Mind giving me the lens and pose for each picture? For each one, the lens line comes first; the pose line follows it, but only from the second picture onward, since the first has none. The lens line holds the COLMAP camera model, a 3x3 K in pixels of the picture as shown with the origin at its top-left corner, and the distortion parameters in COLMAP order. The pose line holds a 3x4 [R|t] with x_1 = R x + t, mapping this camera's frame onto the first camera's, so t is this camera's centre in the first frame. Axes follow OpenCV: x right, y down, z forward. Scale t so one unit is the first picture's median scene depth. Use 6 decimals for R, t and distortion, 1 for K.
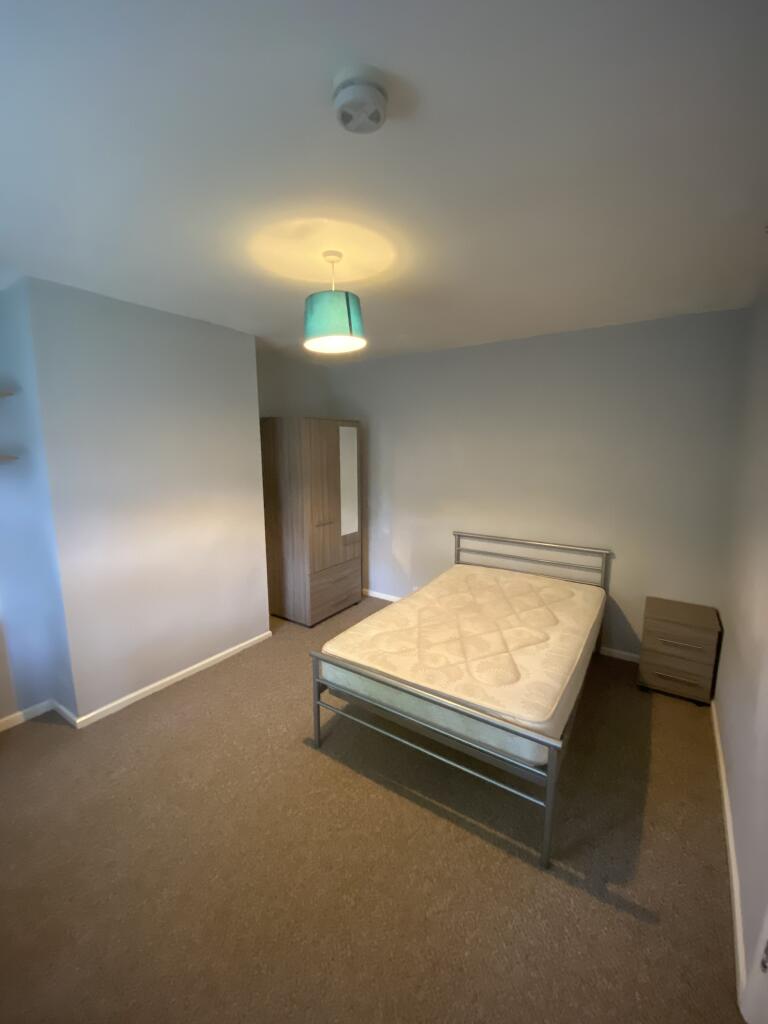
lens RADIAL K [[418.1, 0, 385.5], [0, 418.1, 510.9], [0, 0, 1]] dist [0.068680, -0.049789]
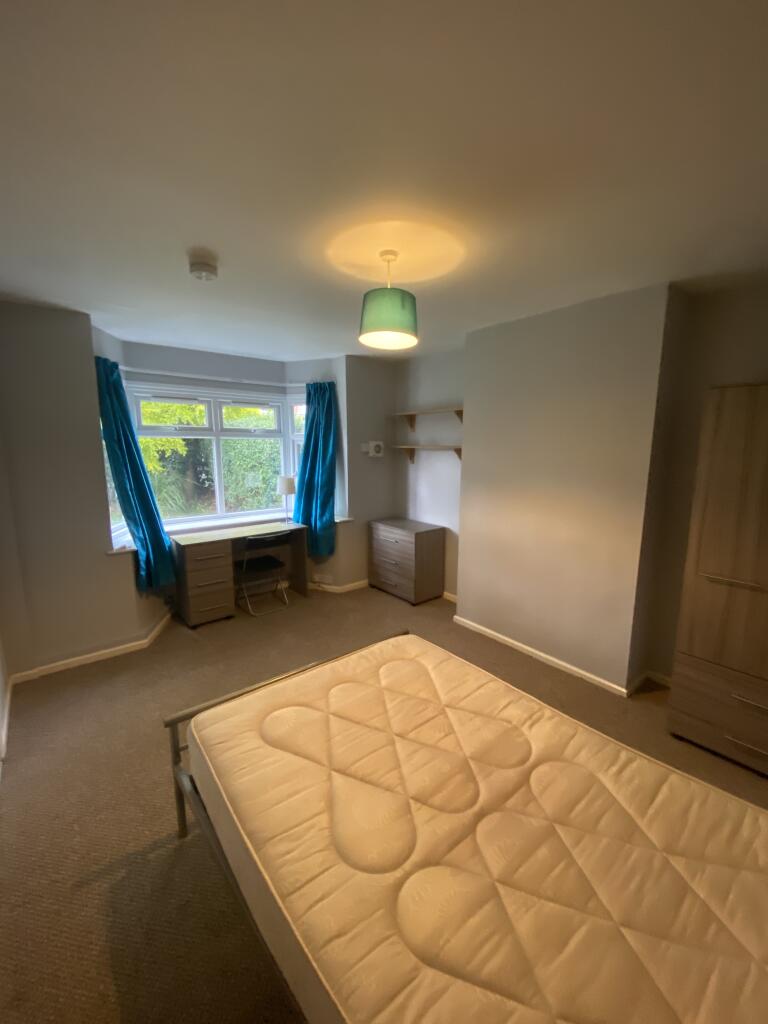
lens RADIAL K [[418.1, 0, 385.5], [0, 418.1, 510.9], [0, 0, 1]] dist [0.068680, -0.049789]
pose [[-0.311512, 0.161613, -0.936398, 0.920645], [-0.142400, 0.966364, 0.214157, -0.214405], [0.939512, 0.200056, -0.278020, 1.367274]]
